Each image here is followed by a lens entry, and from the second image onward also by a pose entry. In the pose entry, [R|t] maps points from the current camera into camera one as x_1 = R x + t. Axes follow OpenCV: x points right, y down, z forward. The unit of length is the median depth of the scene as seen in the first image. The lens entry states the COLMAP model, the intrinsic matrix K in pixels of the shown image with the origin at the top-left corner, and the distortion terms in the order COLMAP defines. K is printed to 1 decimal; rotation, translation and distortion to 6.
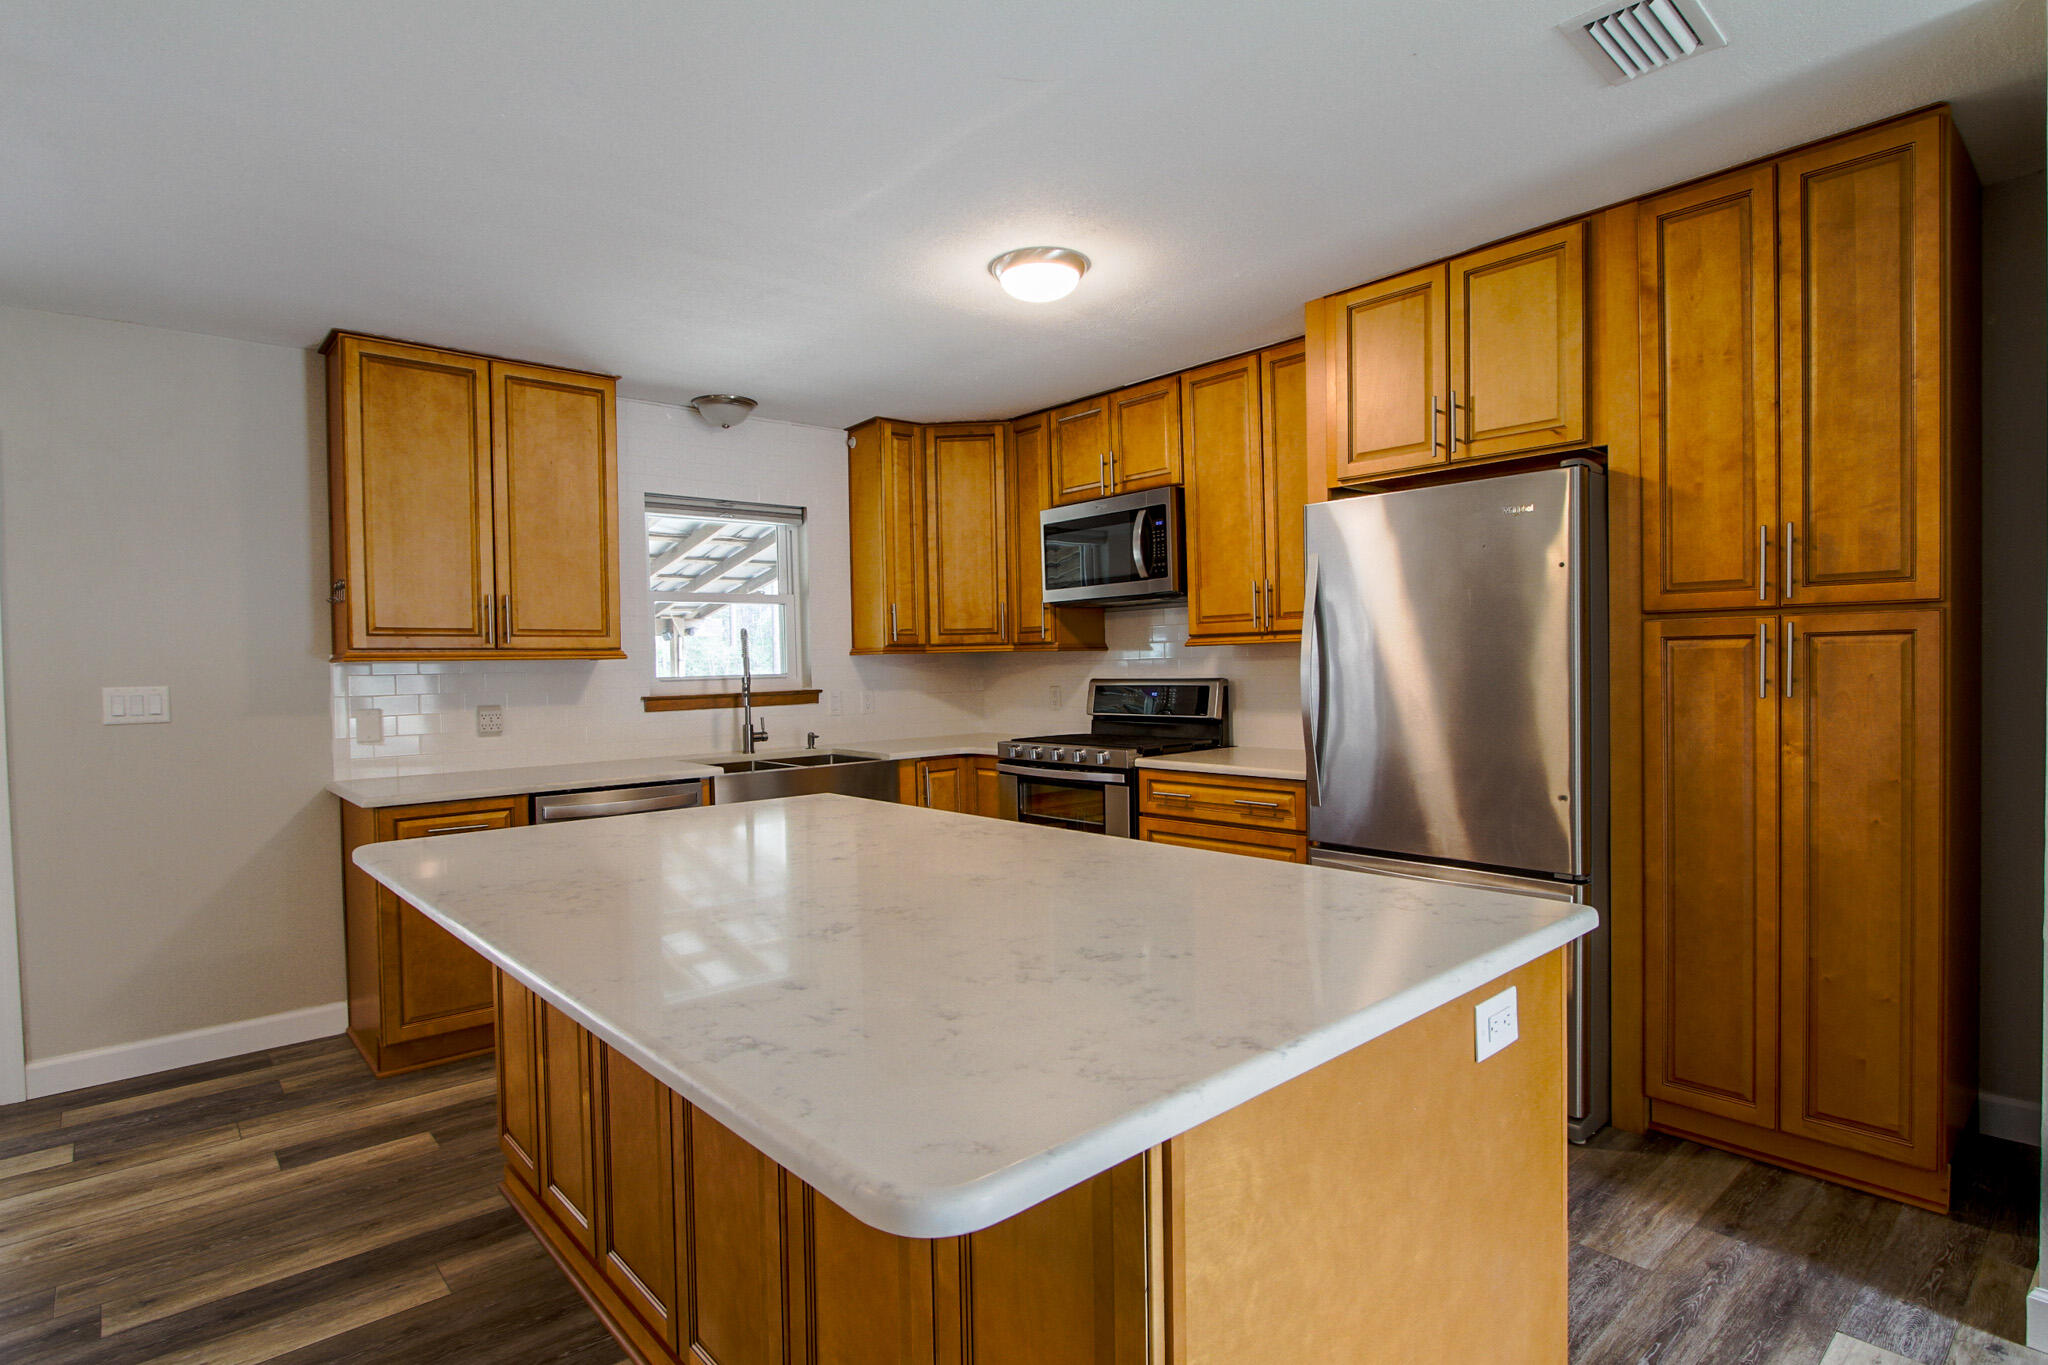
lens RADIAL K [[1057.9, 0, 1026.9], [0, 1057.9, 682.3], [0, 0, 1]] dist [-0.006227, 0.001834]
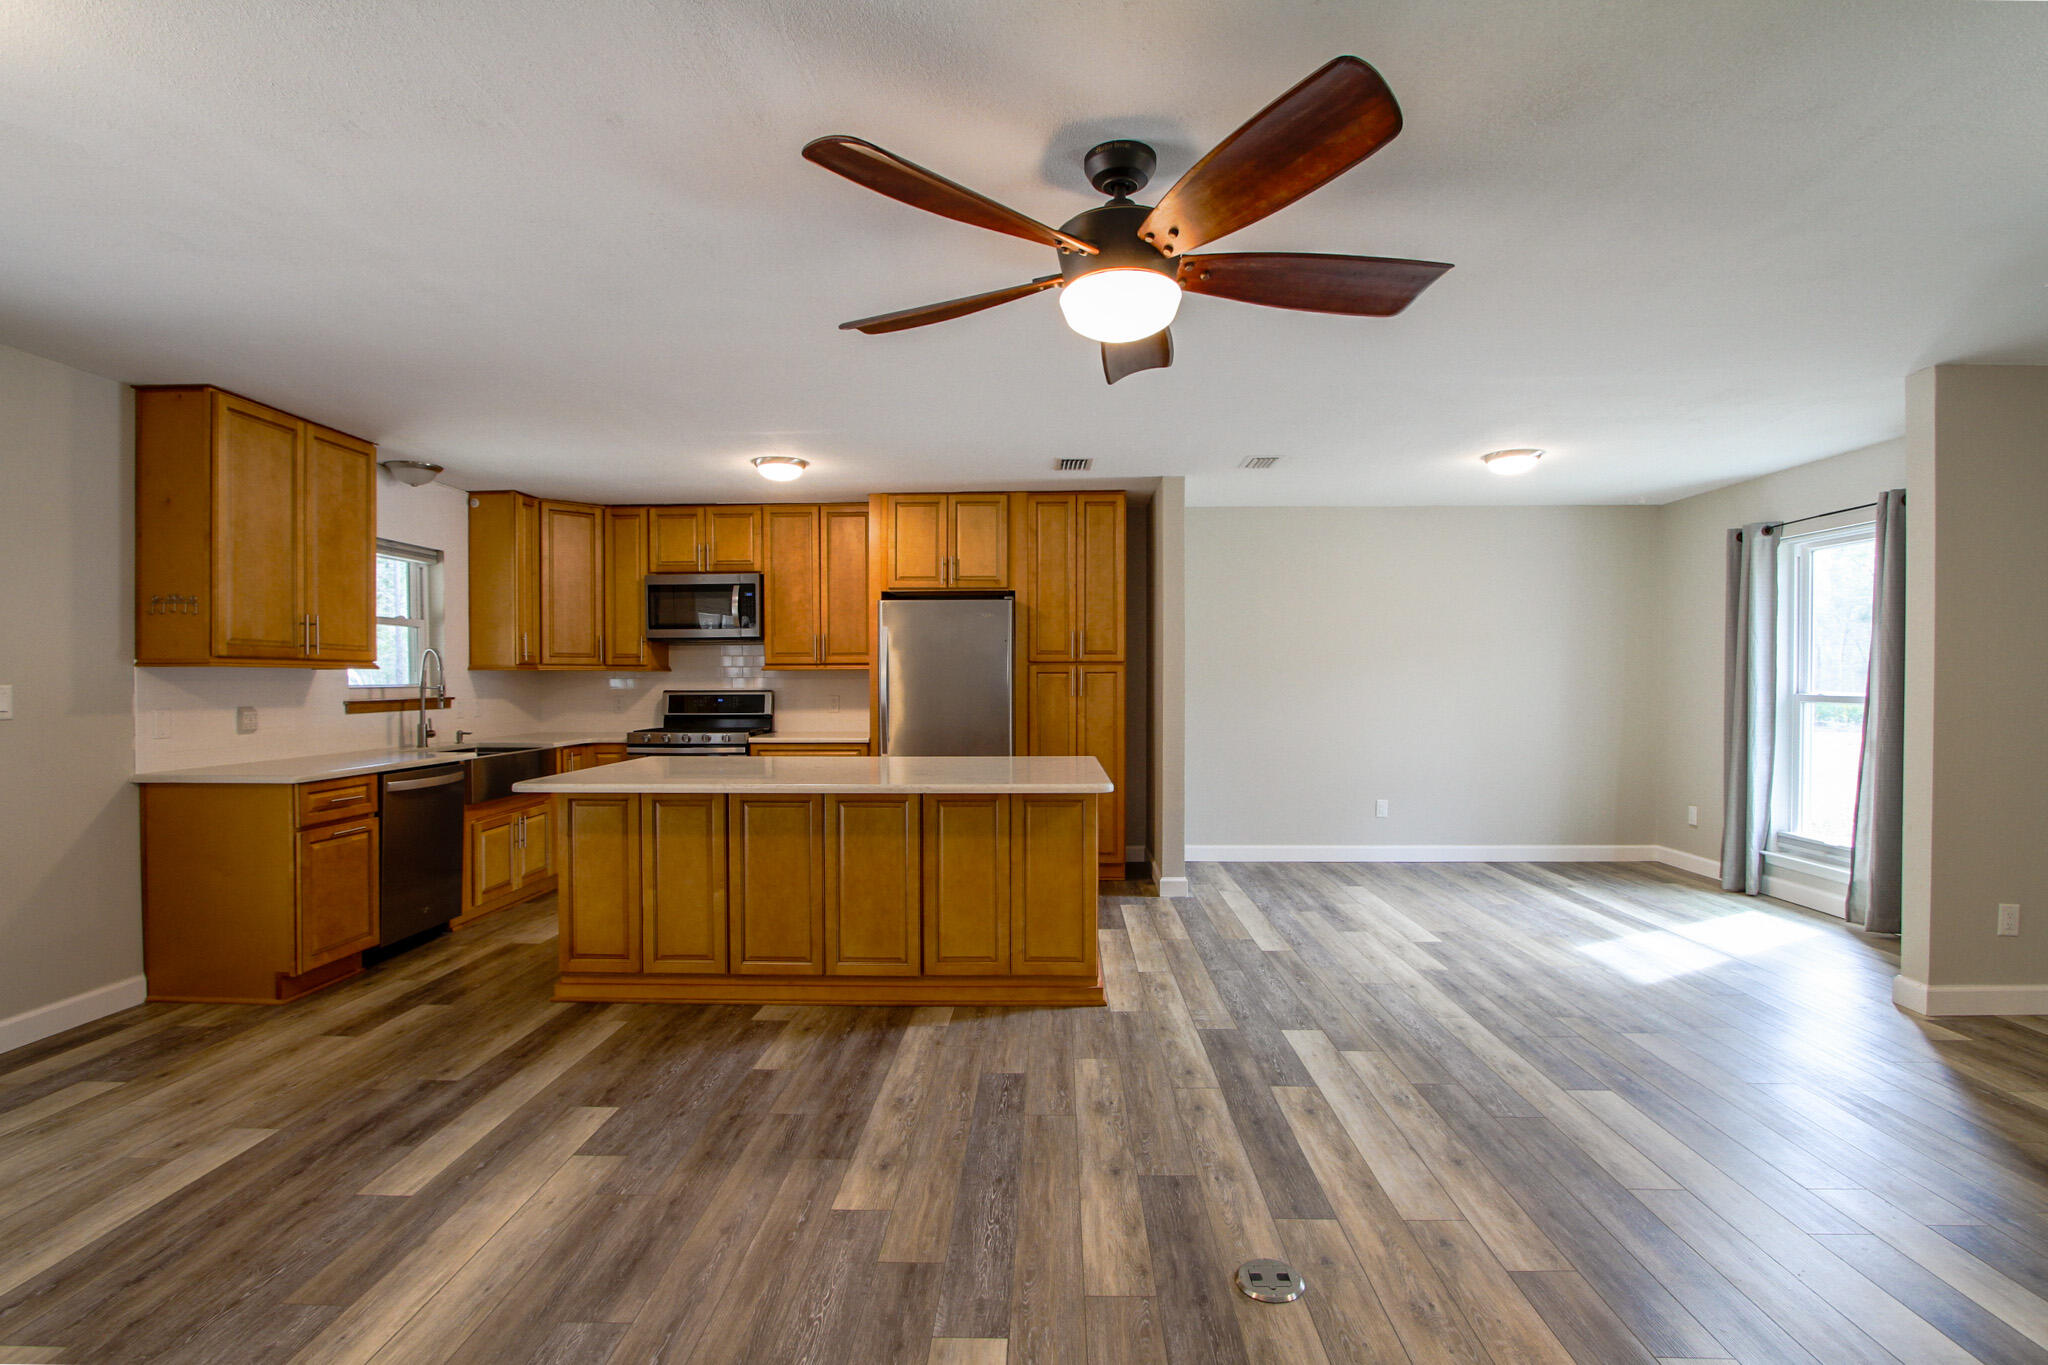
lens RADIAL K [[948.5, 0, 1024.8], [0, 948.5, 689.5], [0, 0, 1]] dist [-0.013294, 0.001603]
pose [[0.684925, 0.009793, 0.728548, -0.682012], [0.002126, 0.999879, -0.015439, 0.020708], [-0.728611, 0.012123, 0.684821, -0.325211]]
